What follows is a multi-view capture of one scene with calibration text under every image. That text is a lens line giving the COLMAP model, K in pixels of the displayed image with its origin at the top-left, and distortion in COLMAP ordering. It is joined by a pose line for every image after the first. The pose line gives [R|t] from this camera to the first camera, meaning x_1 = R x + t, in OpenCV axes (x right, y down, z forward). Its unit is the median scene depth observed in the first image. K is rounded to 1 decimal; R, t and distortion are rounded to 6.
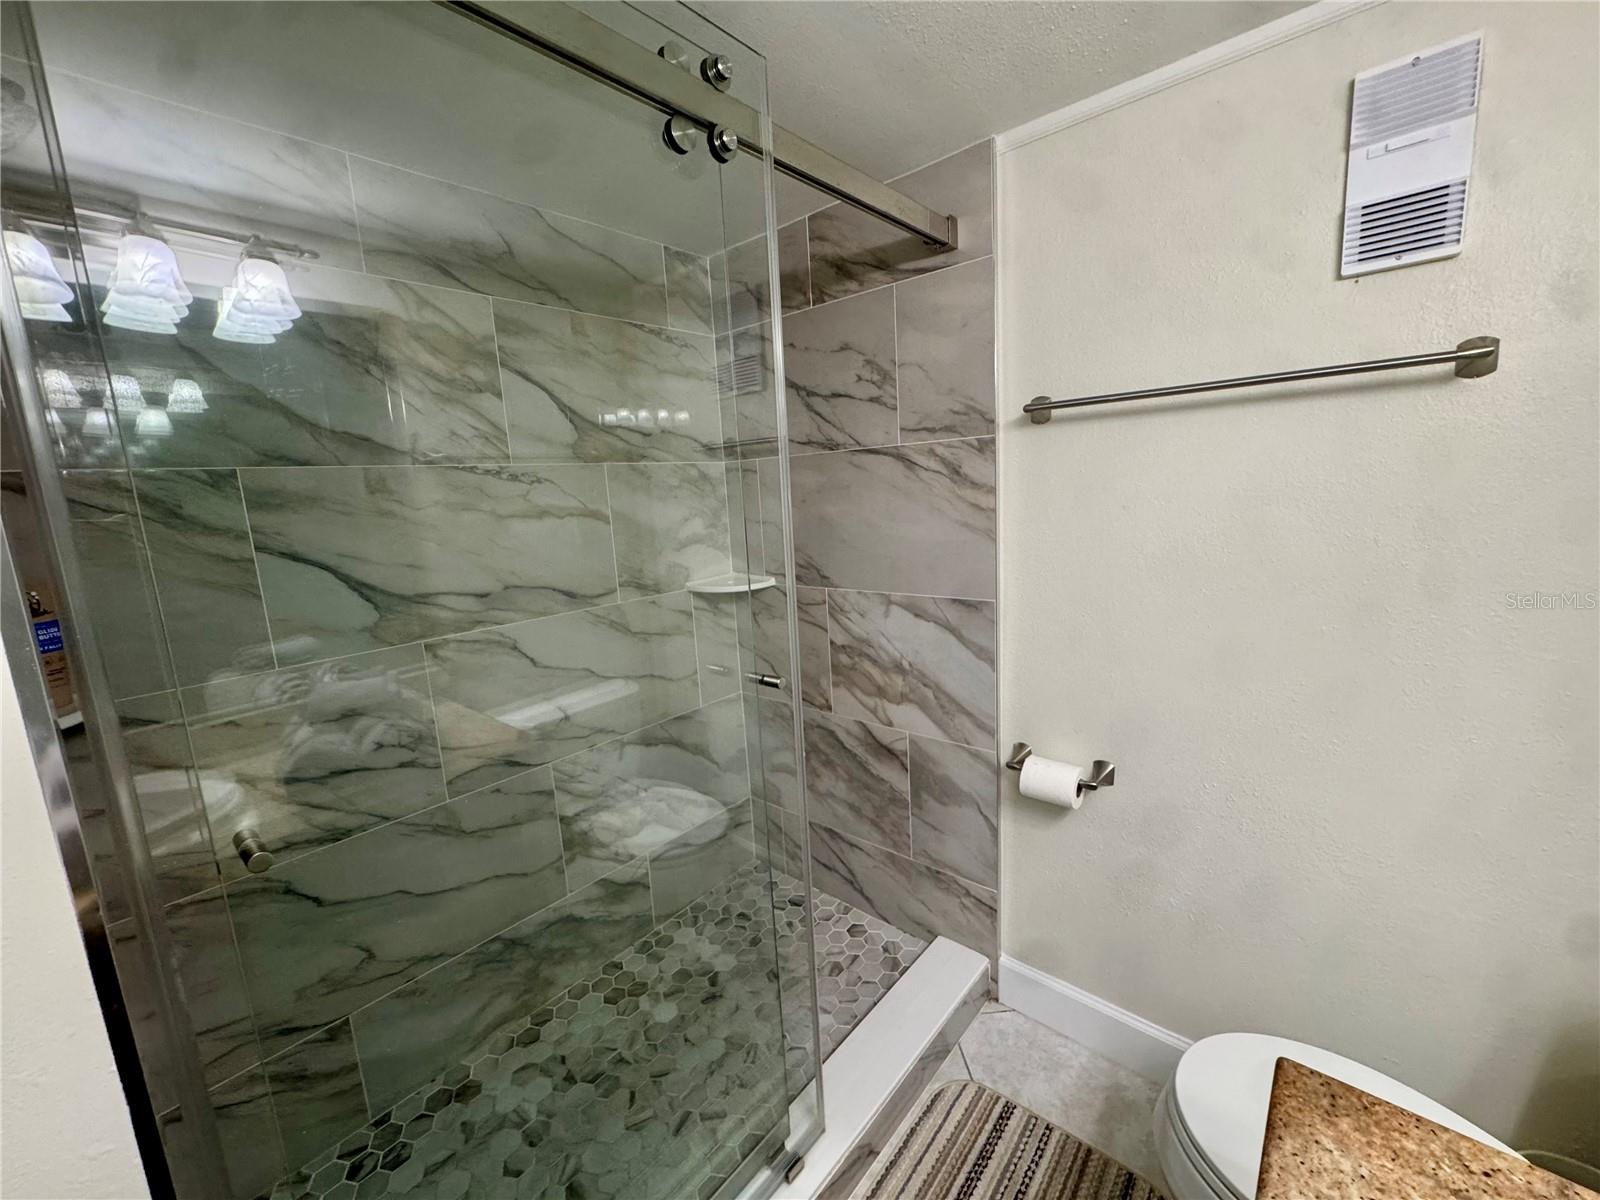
lens RADIAL K [[638.0, 0, 801.2], [0, 638.0, 595.1], [0, 0, 1]] dist [-0.005401, -0.000257]
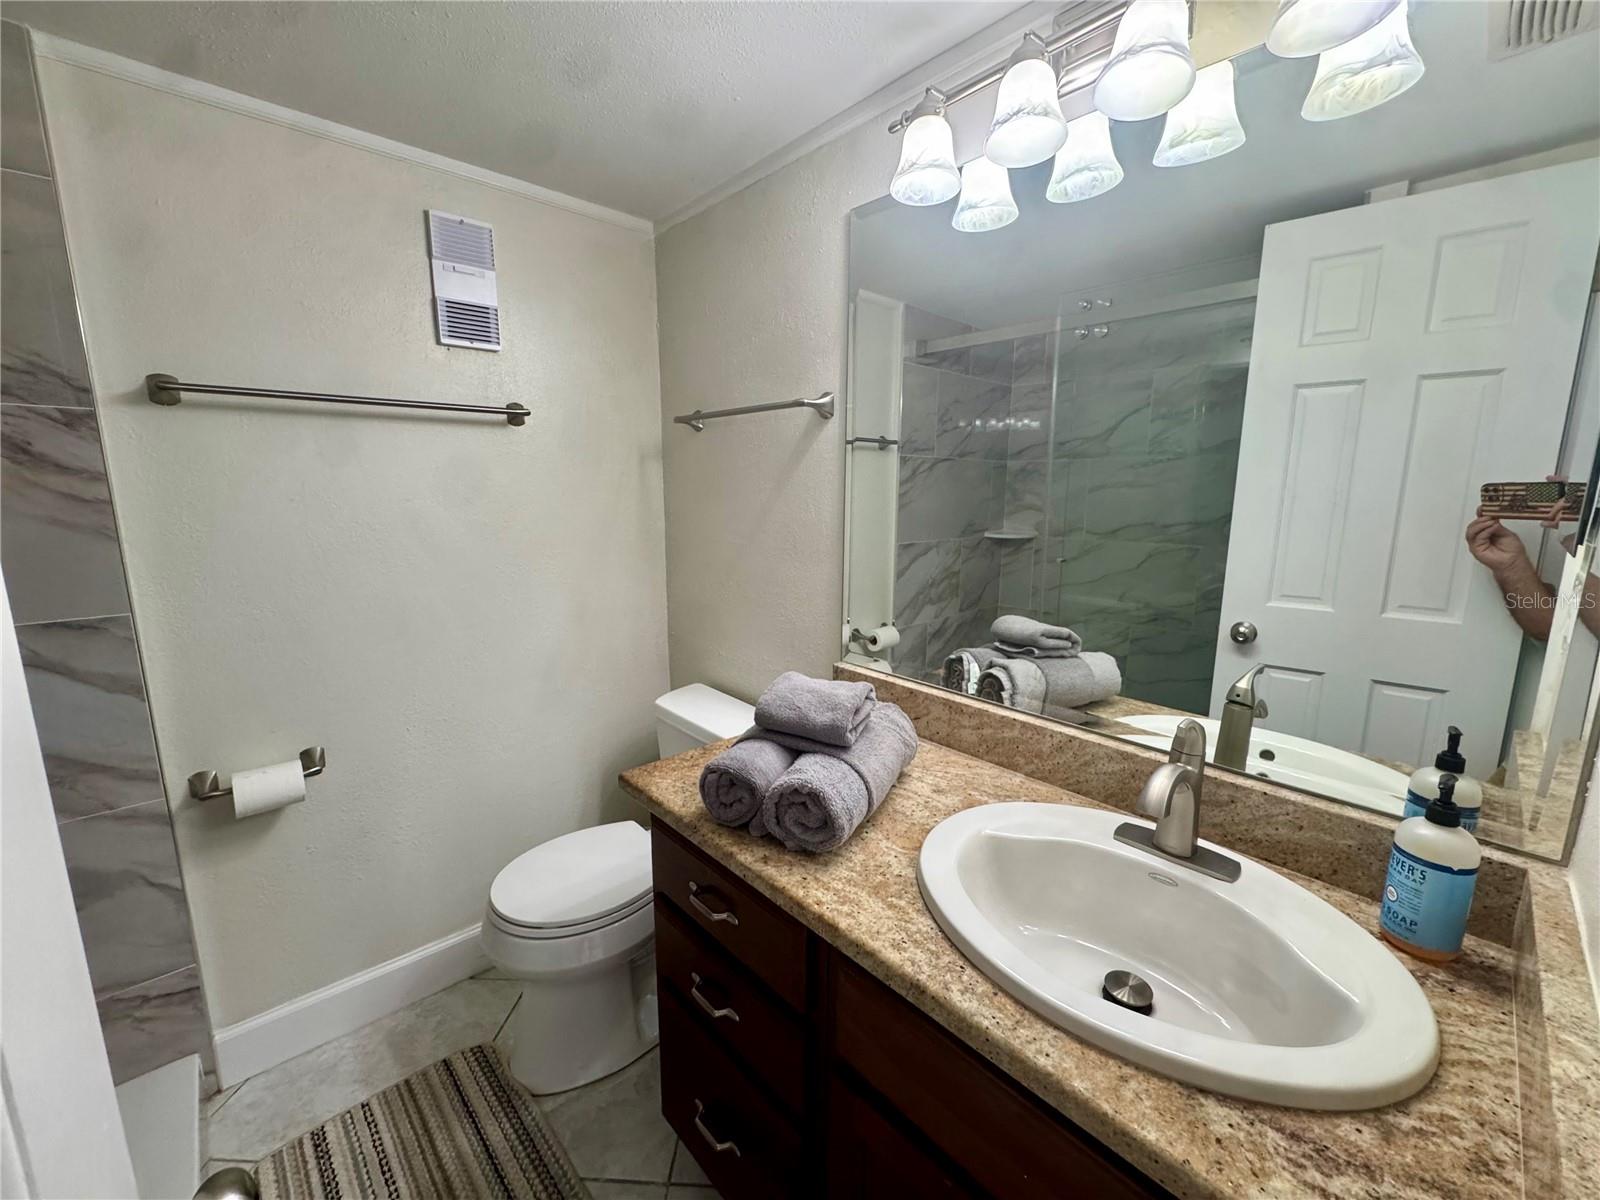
lens RADIAL K [[638.0, 0, 801.2], [0, 638.0, 595.1], [0, 0, 1]] dist [-0.005401, -0.000257]
pose [[0.105548, -0.113516, 0.987914, -0.430892], [0.157742, 0.982796, 0.096075, 0.044949], [-0.981823, 0.145695, 0.121639, 0.065517]]
